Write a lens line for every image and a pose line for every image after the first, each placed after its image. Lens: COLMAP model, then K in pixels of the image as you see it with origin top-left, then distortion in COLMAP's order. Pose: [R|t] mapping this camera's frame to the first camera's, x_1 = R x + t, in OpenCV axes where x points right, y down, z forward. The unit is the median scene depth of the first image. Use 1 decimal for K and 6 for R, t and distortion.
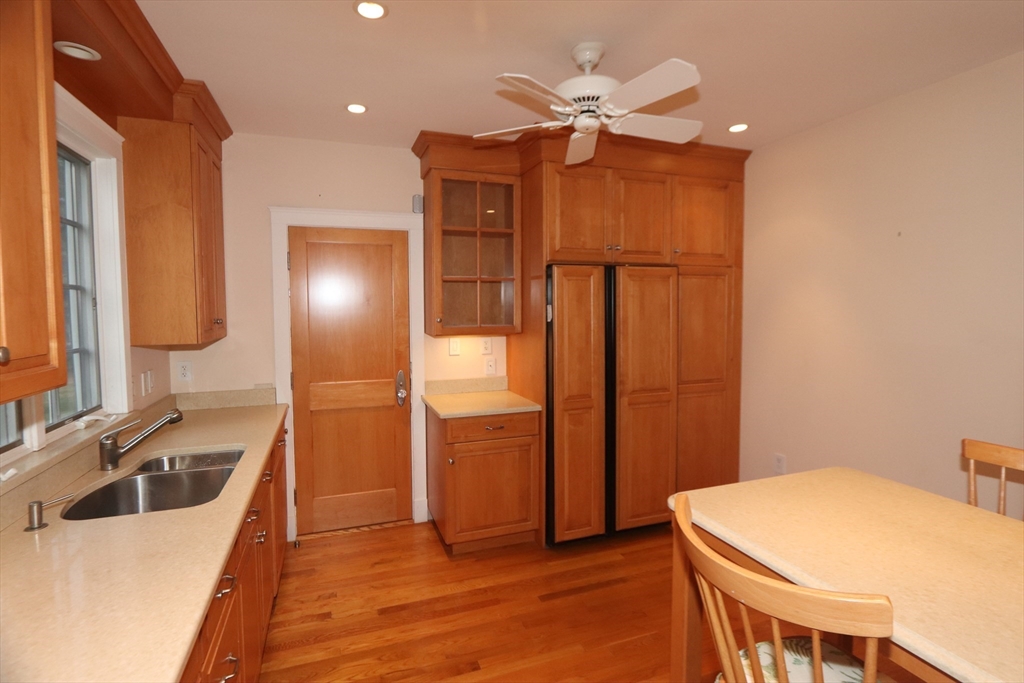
lens RADIAL K [[486.9, 0, 499.7], [0, 486.9, 332.7], [0, 0, 1]] dist [-0.004097, 0.000629]
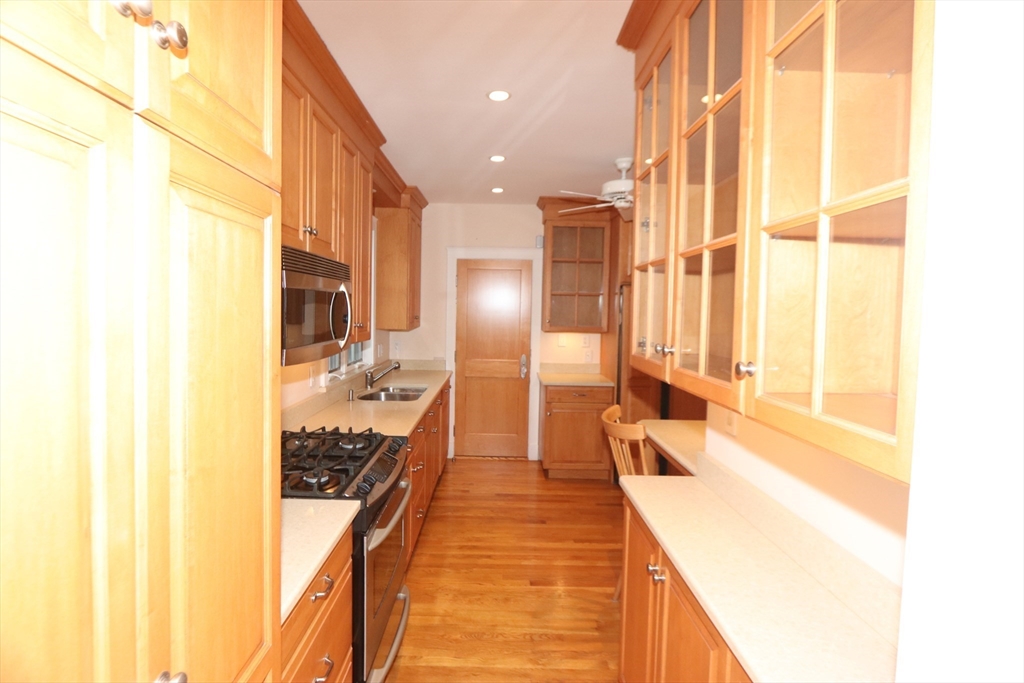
lens RADIAL K [[486.9, 0, 499.7], [0, 486.9, 332.7], [0, 0, 1]] dist [-0.004097, 0.000629]
pose [[0.945179, 0.039905, -0.324106, 0.225570], [-0.041998, 0.999118, 0.000535, 0.015499], [0.323841, 0.013106, 0.946021, -0.464242]]
